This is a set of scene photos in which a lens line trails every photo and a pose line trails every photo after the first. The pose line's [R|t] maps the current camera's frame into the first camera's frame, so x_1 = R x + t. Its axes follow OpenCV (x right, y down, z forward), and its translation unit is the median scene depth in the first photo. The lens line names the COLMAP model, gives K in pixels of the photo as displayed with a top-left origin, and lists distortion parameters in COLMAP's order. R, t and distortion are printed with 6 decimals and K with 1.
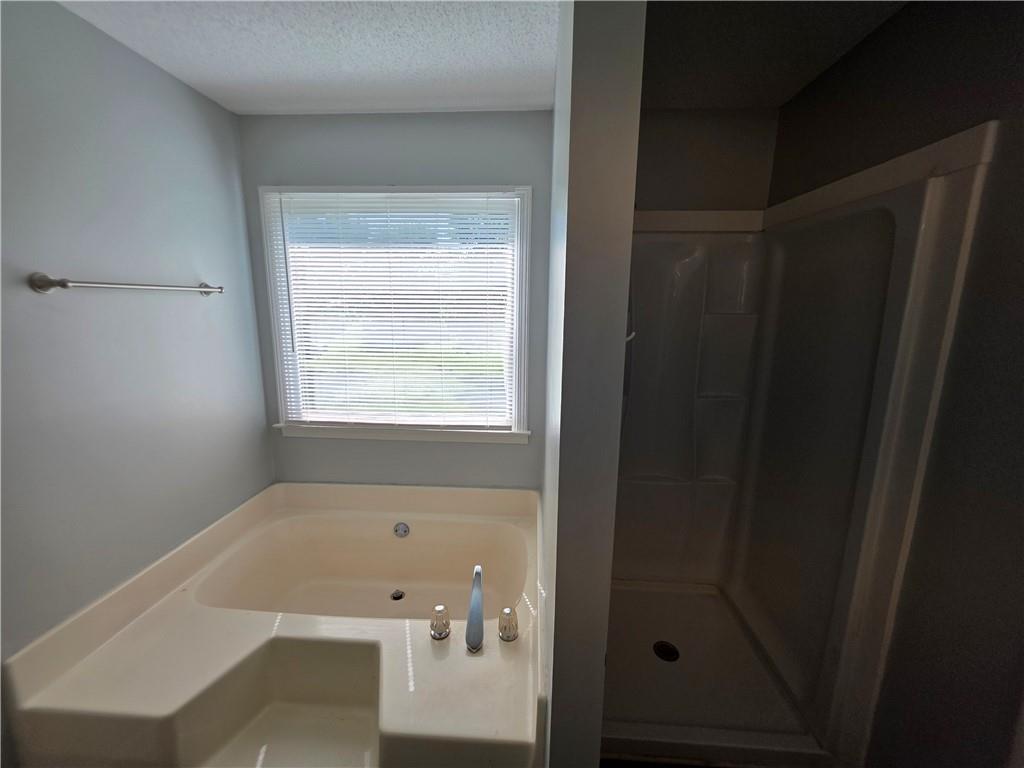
lens RADIAL K [[413.2, 0, 516.2], [0, 413.2, 378.0], [0, 0, 1]] dist [0.000809, -0.000094]
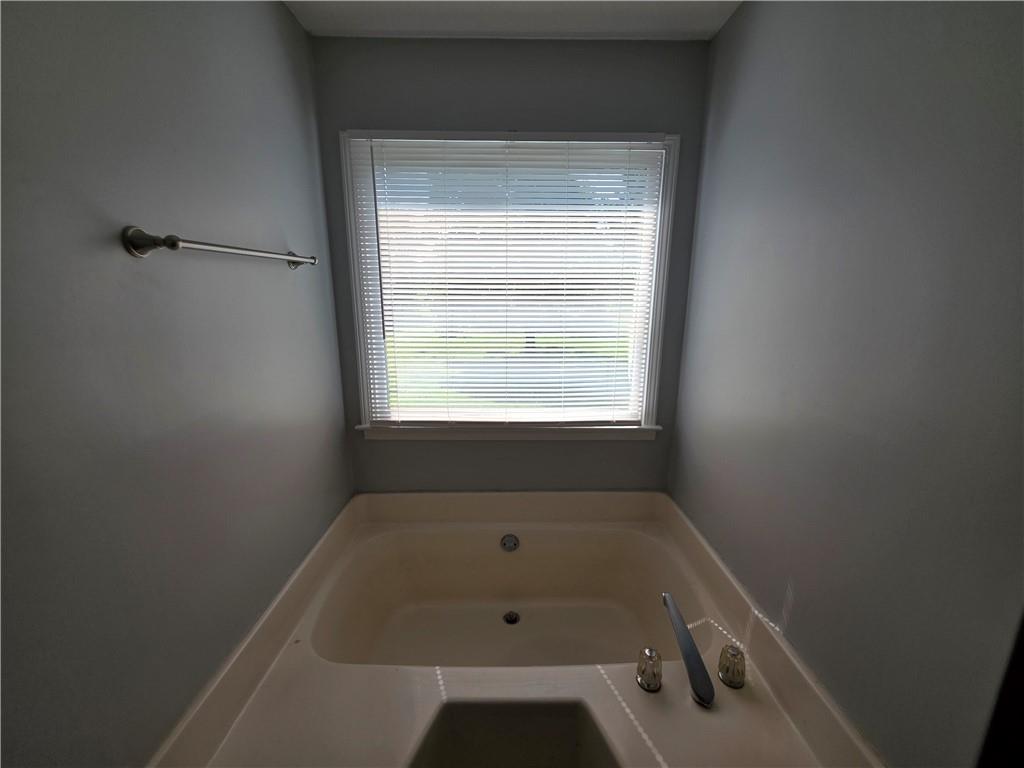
lens RADIAL K [[411.3, 0, 509.5], [0, 411.3, 379.2], [0, 0, 1]] dist [0.000826, 0.000050]
pose [[0.997731, -0.020675, 0.064072, -0.342780], [0.018019, 0.998965, 0.041755, -0.012128], [-0.064869, -0.040506, 0.997071, 0.160616]]
